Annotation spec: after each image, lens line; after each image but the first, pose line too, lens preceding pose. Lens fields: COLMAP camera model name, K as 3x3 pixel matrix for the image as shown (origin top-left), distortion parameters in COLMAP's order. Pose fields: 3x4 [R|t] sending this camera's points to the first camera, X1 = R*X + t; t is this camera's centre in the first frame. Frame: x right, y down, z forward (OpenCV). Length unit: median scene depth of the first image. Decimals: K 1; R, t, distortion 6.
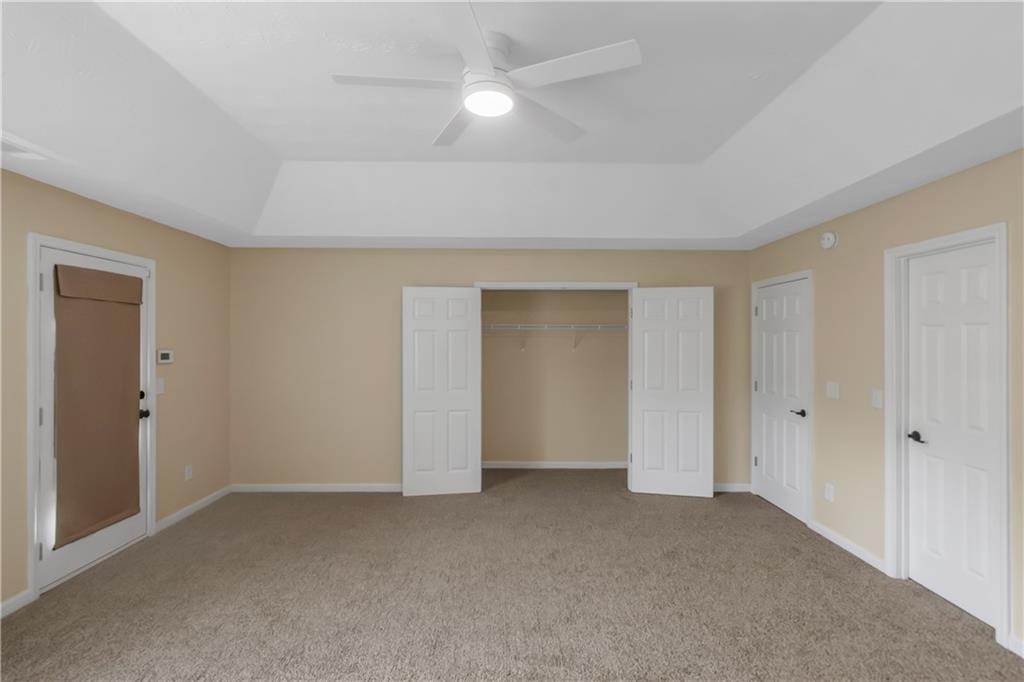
lens RADIAL K [[456.2, 0, 511.2], [0, 456.2, 342.5], [0, 0, 1]] dist [0.000478, -0.000076]
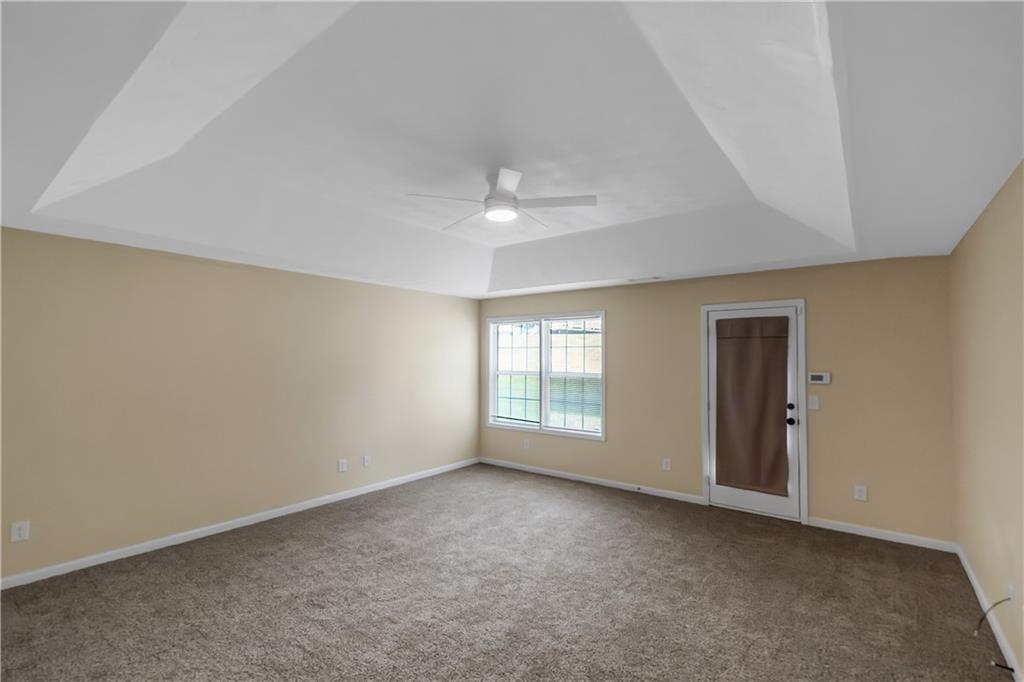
lens RADIAL K [[460.8, 0, 510.2], [0, 460.8, 341.3], [0, 0, 1]] dist [0.001247, -0.000148]
pose [[-0.621367, -0.031505, -0.782886, 0.869347], [-0.005000, 0.999330, -0.036247, -0.021051], [0.783503, -0.018608, -0.621109, 1.481547]]
